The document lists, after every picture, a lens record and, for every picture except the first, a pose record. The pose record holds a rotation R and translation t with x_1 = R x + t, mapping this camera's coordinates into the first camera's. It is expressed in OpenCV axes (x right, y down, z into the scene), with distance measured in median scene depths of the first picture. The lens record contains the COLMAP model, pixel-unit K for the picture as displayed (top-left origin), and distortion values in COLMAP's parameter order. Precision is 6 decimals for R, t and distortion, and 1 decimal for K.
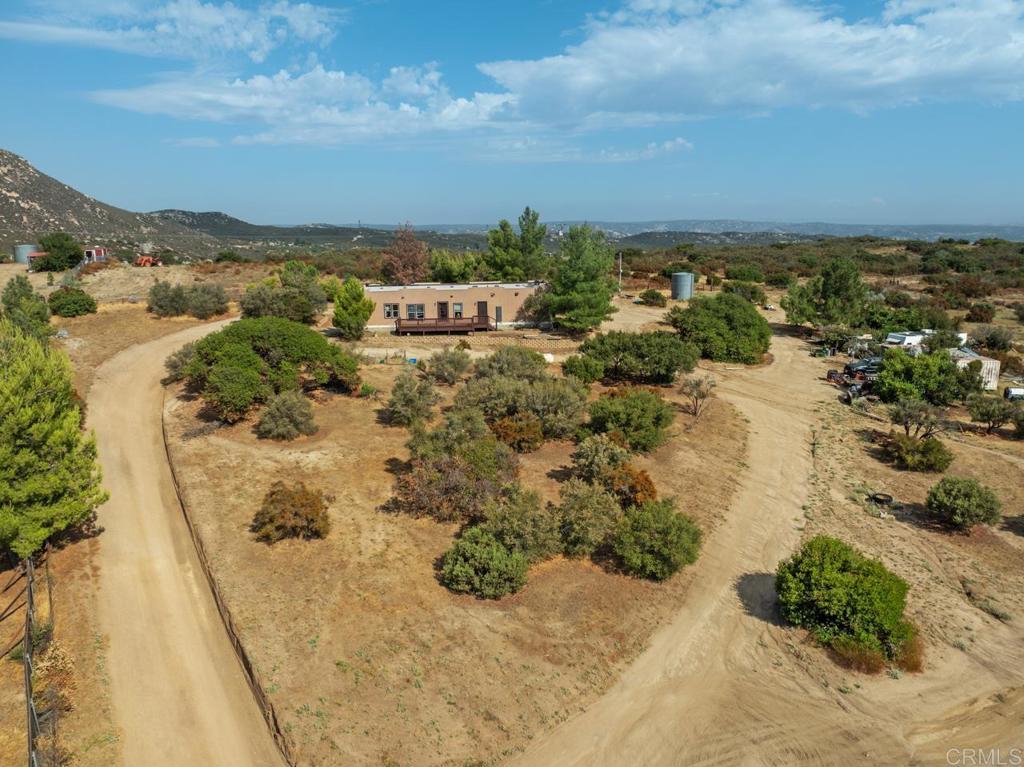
lens RADIAL K [[735.7, 0, 519.4], [0, 735.7, 417.8], [0, 0, 1]] dist [-0.042471, 0.011621]
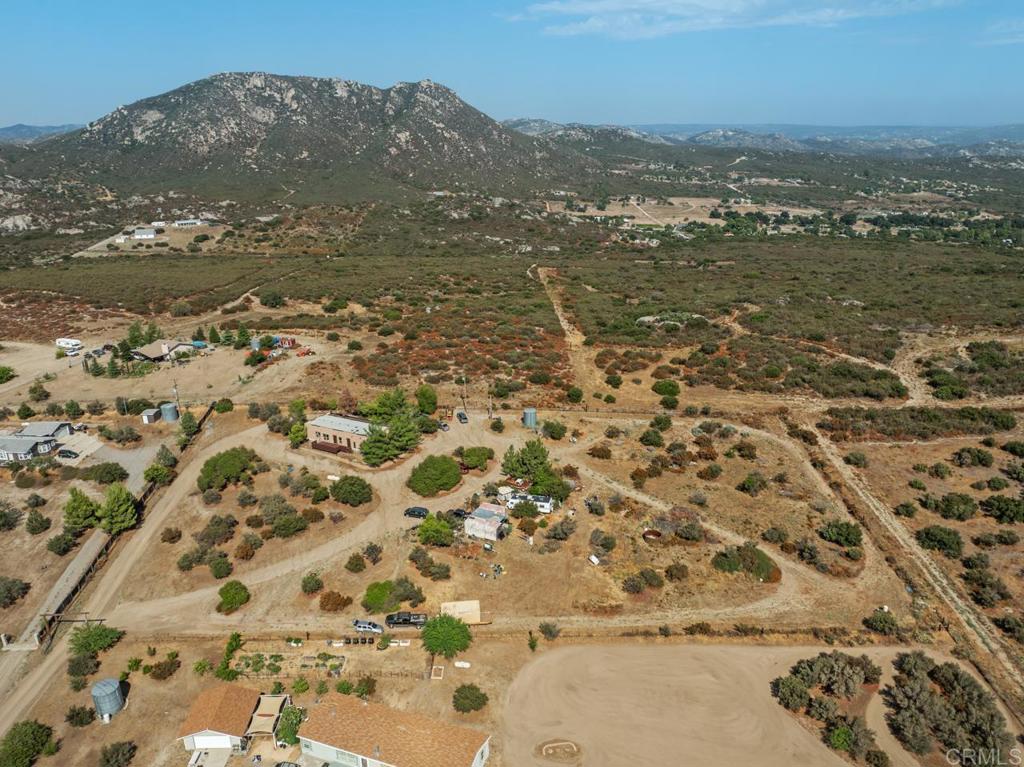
lens RADIAL K [[735.7, 0, 510.5], [0, 735.7, 411.7], [0, 0, 1]] dist [-0.042471, 0.011621]
pose [[0.857226, 0.184668, -0.480689, 1.438976], [-0.127333, 0.980512, 0.149610, -0.638449], [0.498949, -0.067042, 0.864034, -0.687721]]
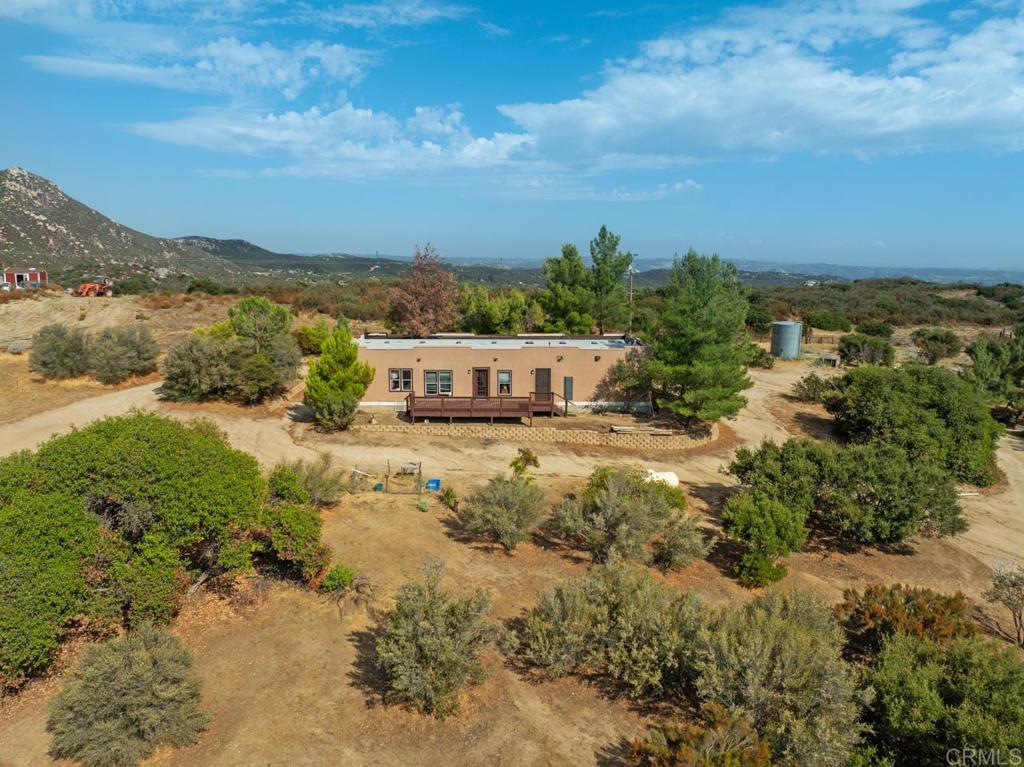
lens RADIAL K [[735.7, 0, 515.2], [0, 735.7, 376.7], [0, 0, 1]] dist [-0.042471, 0.011621]
pose [[0.999431, 0.023715, -0.024001, -0.059417], [-0.025925, 0.995002, -0.096427, -0.089595], [0.021594, 0.096994, 0.995051, 0.367062]]
